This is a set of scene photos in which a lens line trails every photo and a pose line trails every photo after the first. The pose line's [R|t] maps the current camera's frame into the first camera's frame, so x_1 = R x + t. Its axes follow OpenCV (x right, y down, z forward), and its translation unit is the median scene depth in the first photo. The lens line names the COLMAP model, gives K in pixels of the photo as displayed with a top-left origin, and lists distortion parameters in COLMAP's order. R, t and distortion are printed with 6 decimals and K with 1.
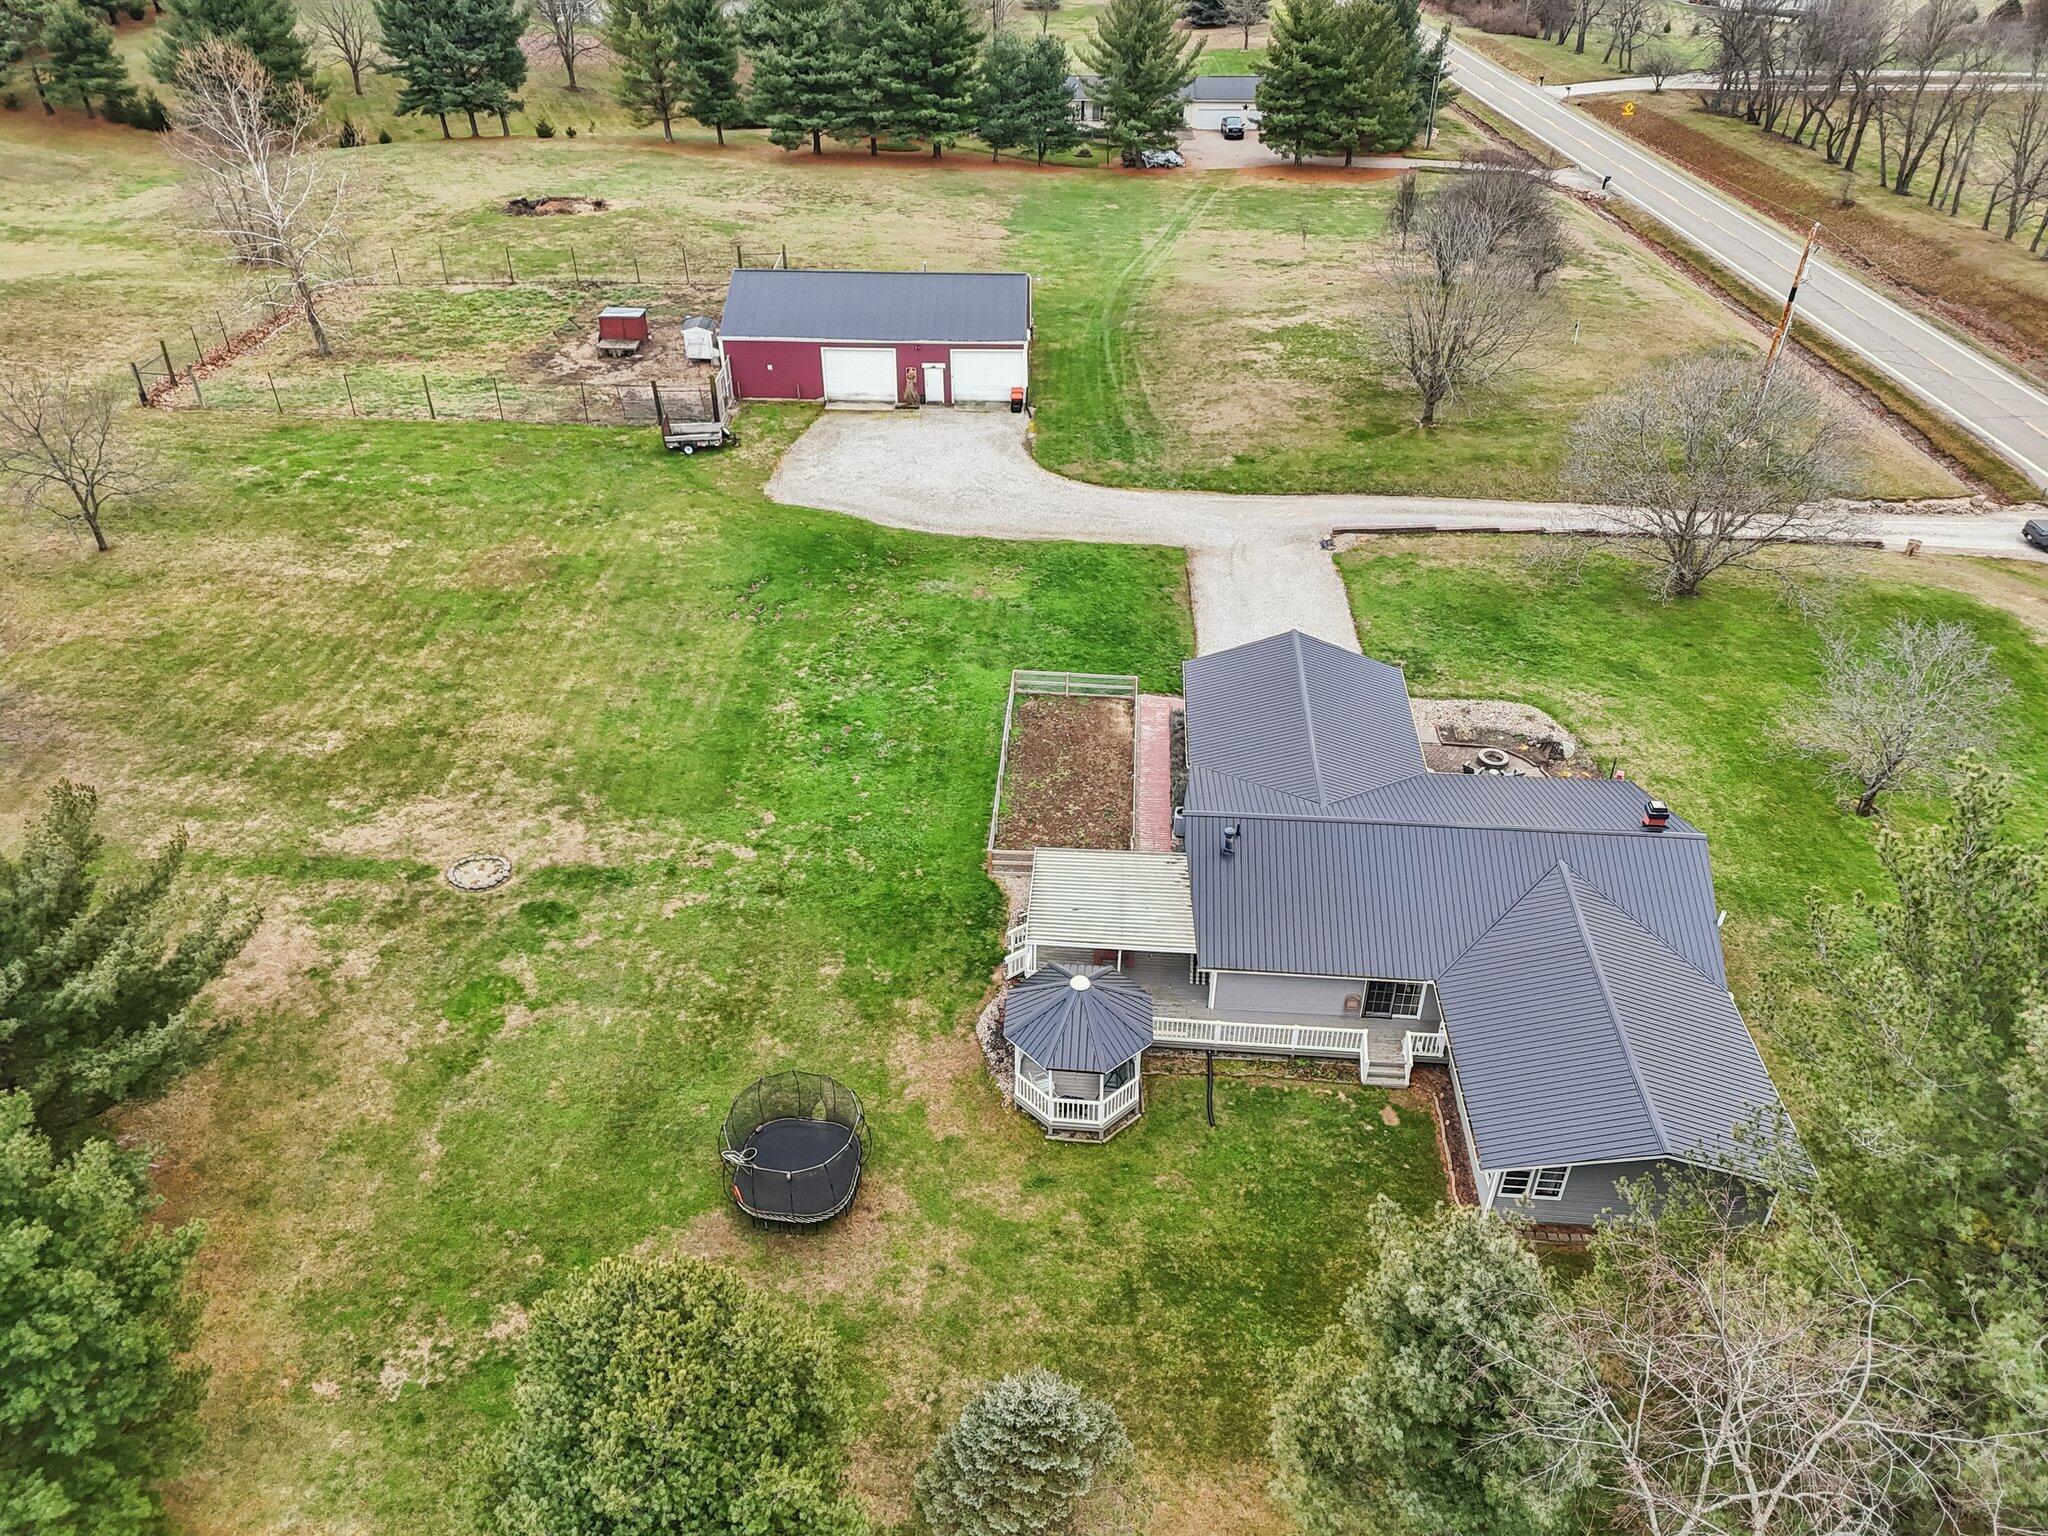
lens RADIAL K [[1497.6, 0, 1016.9], [0, 1497.6, 761.4], [0, 0, 1]] dist [0.090172, -0.073182]
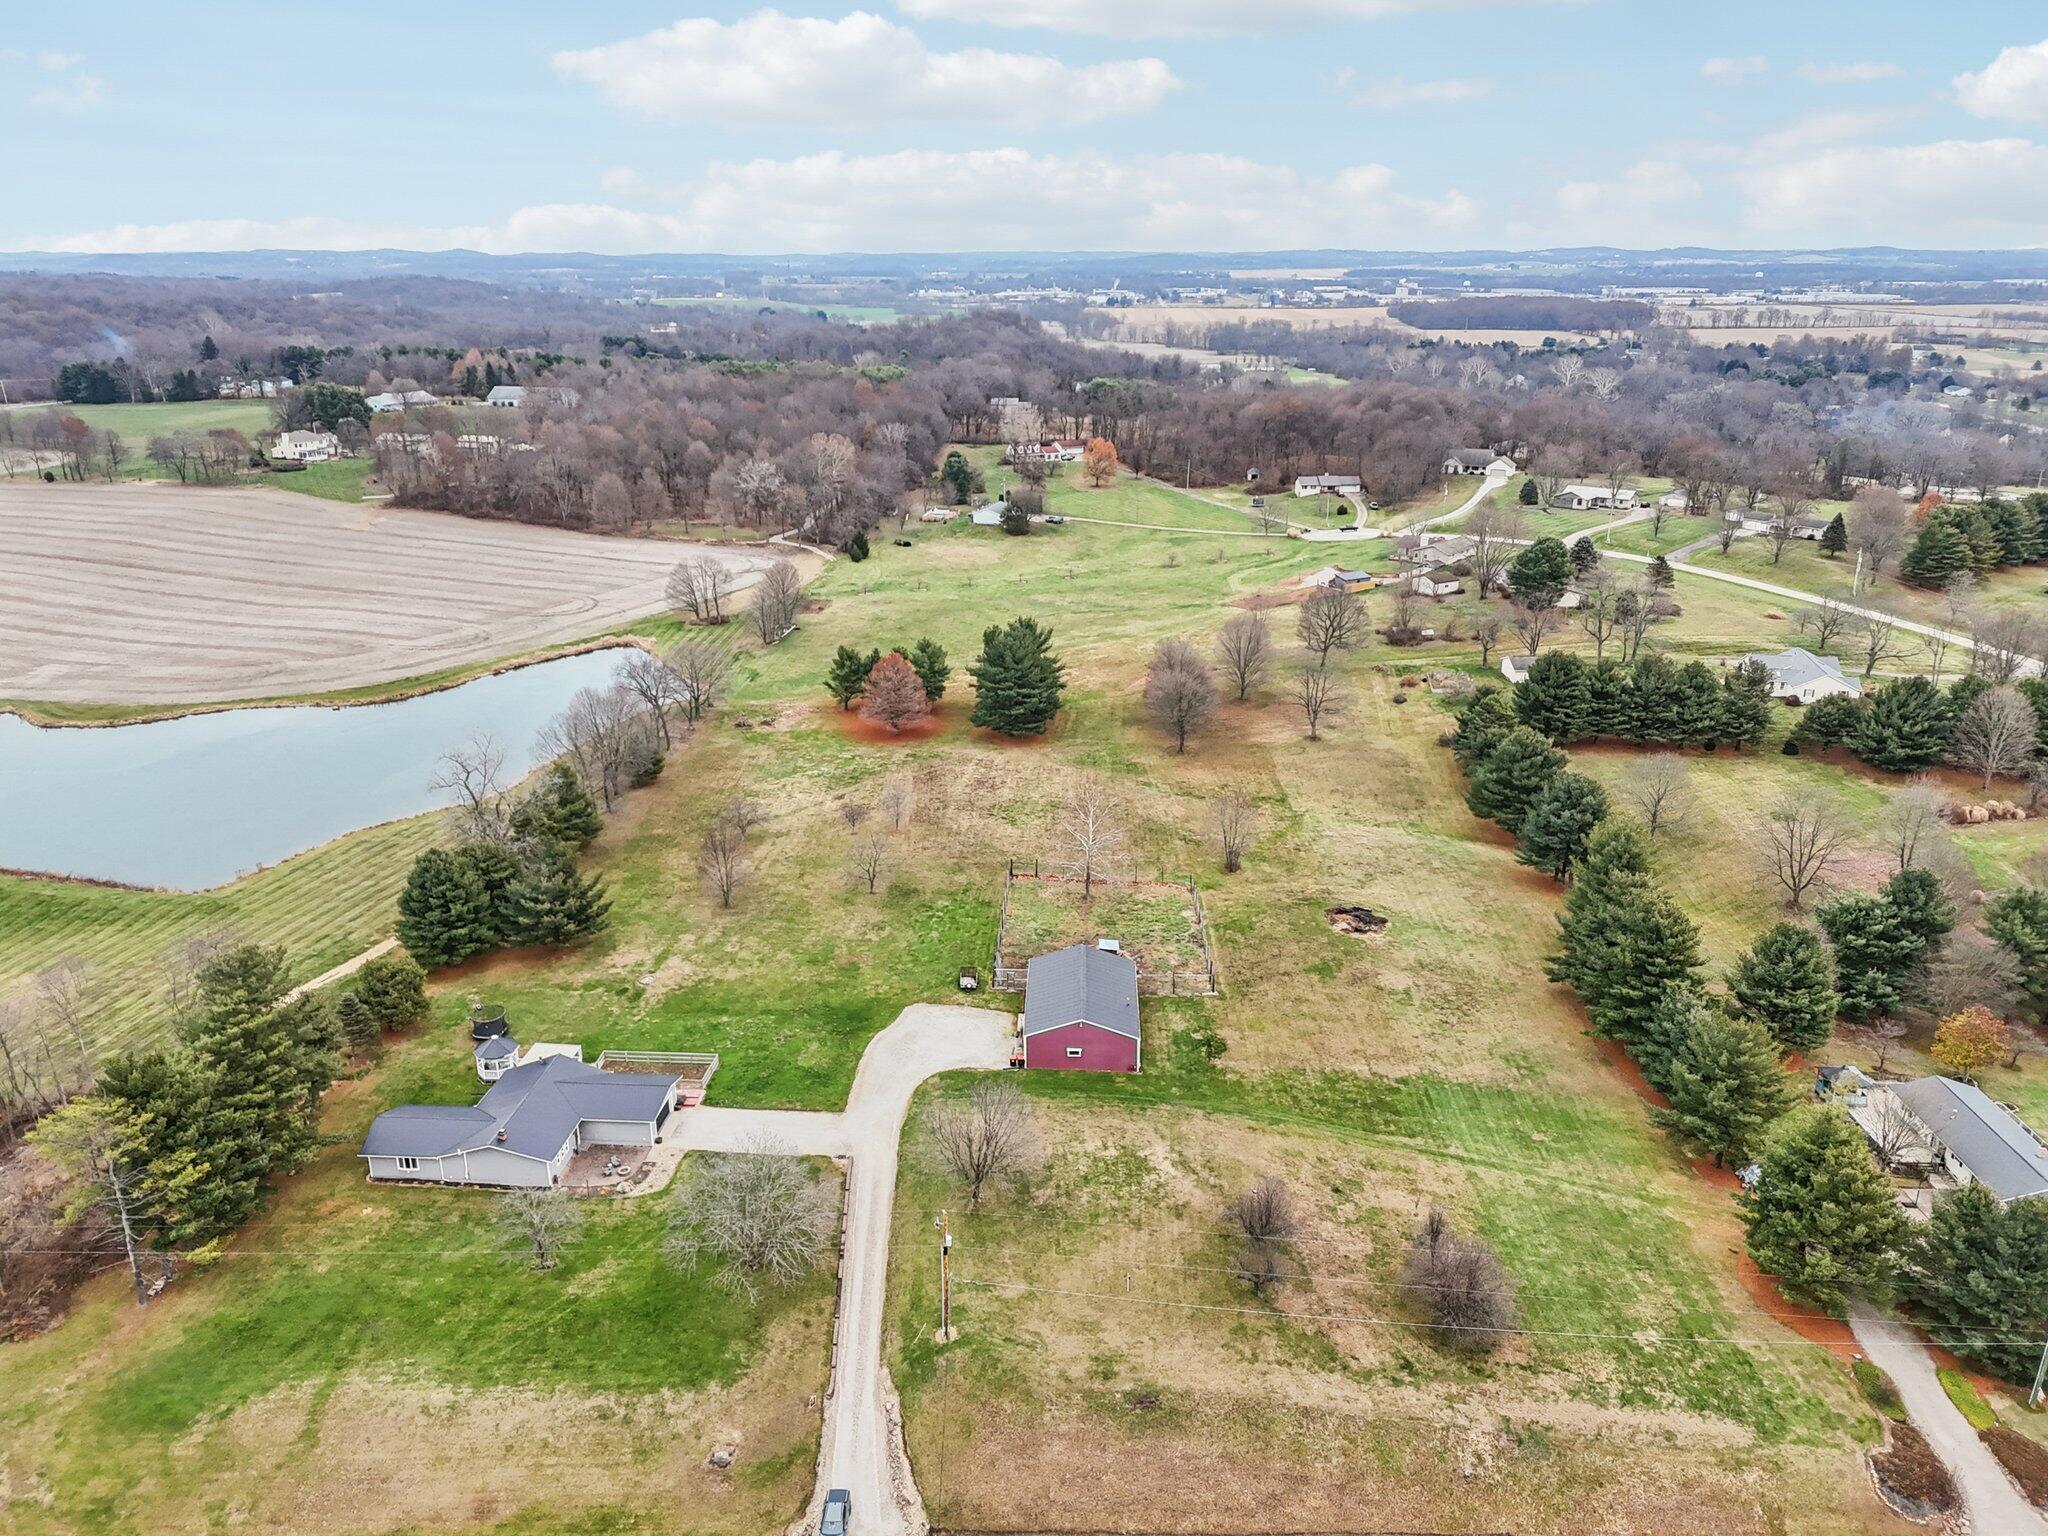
lens RADIAL K [[1497.6, 0, 1016.9], [0, 1497.6, 761.4], [0, 0, 1]] dist [0.090172, -0.073182]
pose [[-0.023856, 0.319187, -0.947391, 1.805902], [-0.568263, 0.775345, 0.275532, -1.156096], [0.822501, 0.544940, 0.162886, 0.598072]]
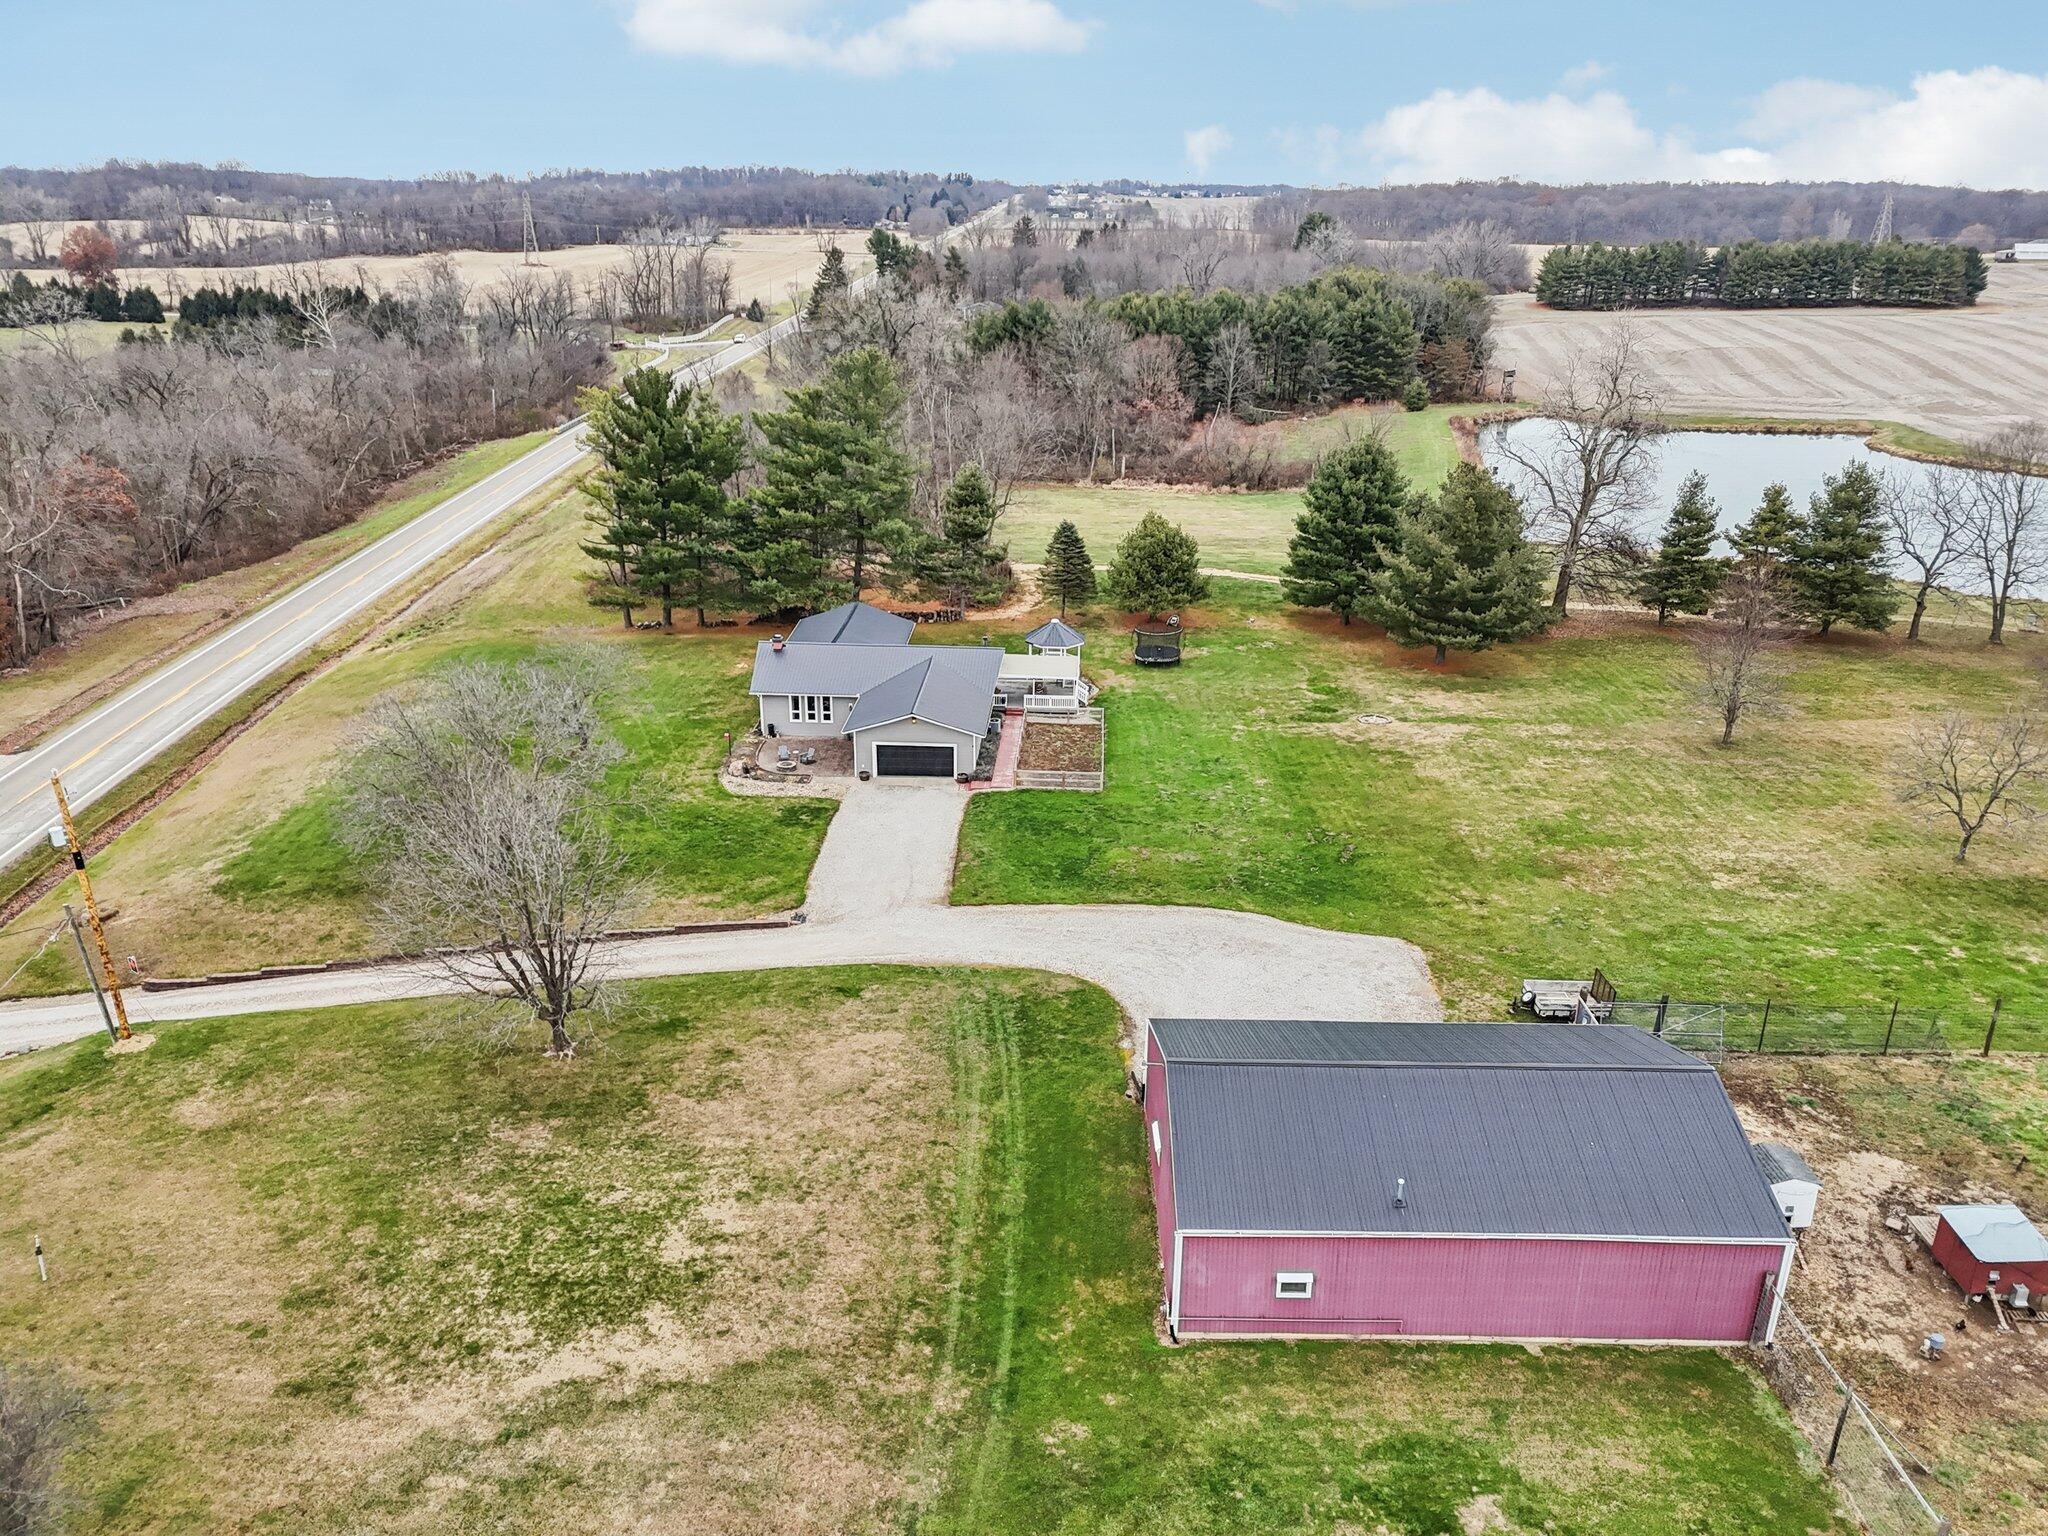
lens RADIAL K [[1497.6, 0, 1016.9], [0, 1497.6, 761.4], [0, 0, 1]] dist [0.090172, -0.073182]
pose [[-0.999857, -0.000086, -0.016889, 0.082449], [-0.013940, 0.568772, 0.822377, -0.985308], [0.009535, 0.822495, -0.568692, 1.450049]]
